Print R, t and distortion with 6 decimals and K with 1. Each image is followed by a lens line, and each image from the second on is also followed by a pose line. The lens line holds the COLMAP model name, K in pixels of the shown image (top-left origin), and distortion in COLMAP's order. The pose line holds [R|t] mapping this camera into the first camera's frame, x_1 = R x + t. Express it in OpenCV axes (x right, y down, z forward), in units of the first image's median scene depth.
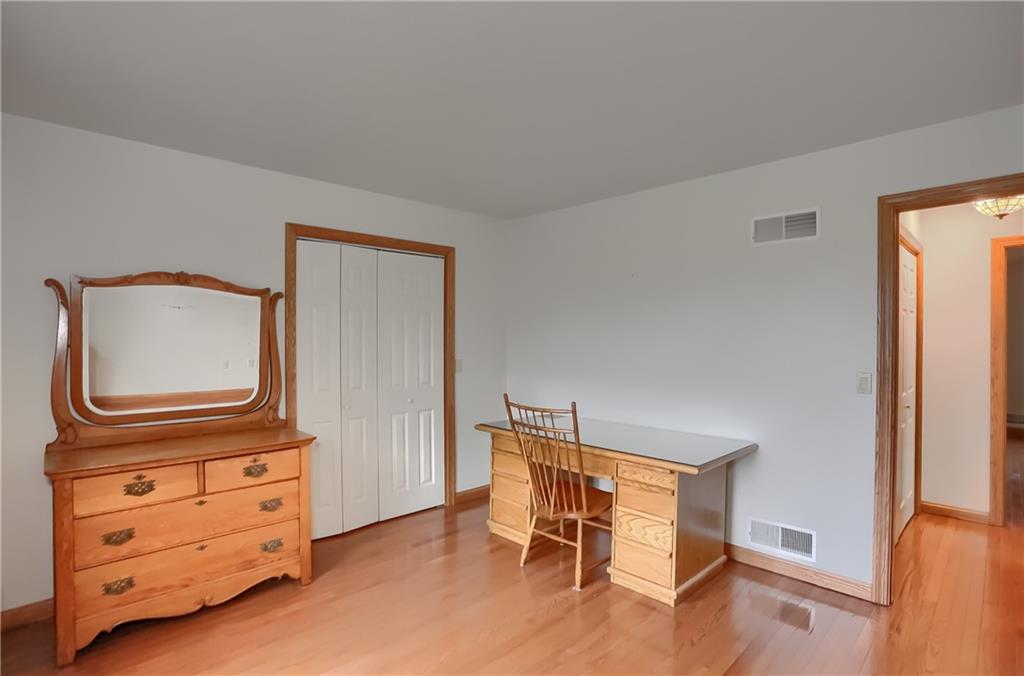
lens RADIAL K [[496.5, 0, 507.8], [0, 496.5, 351.3], [0, 0, 1]] dist [-0.060680, 0.028261]
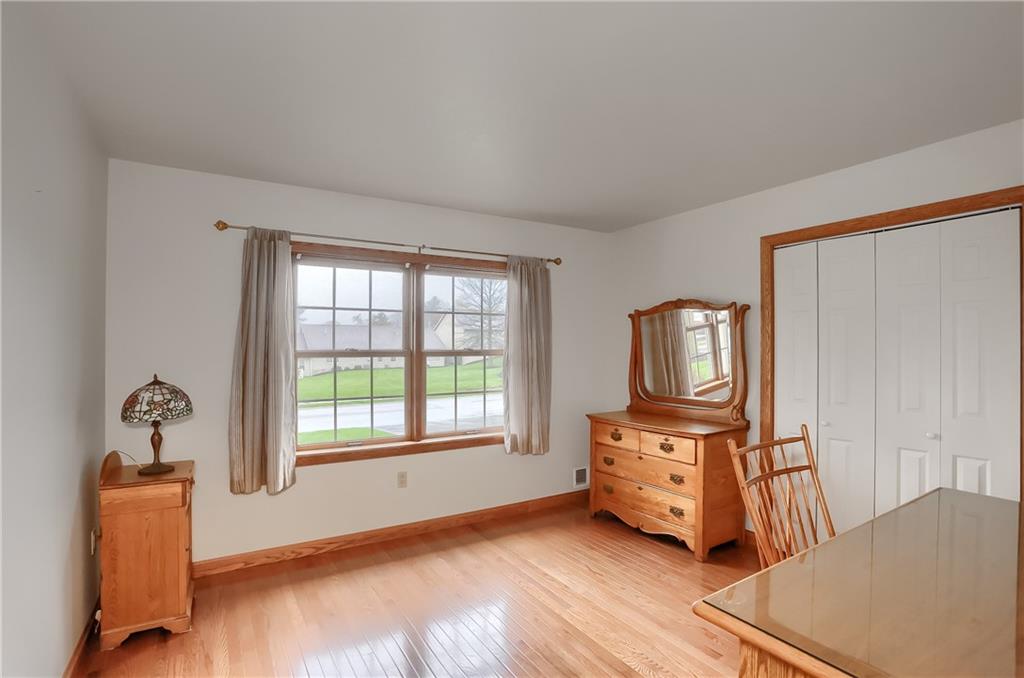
lens RADIAL K [[496.5, 0, 507.8], [0, 496.5, 352.3], [0, 0, 1]] dist [-0.060680, 0.028261]
pose [[-0.184704, 0.007104, -0.982769, 0.726076], [-0.022230, 0.999688, 0.011404, -0.013843], [0.982543, 0.023954, -0.184488, 0.691375]]
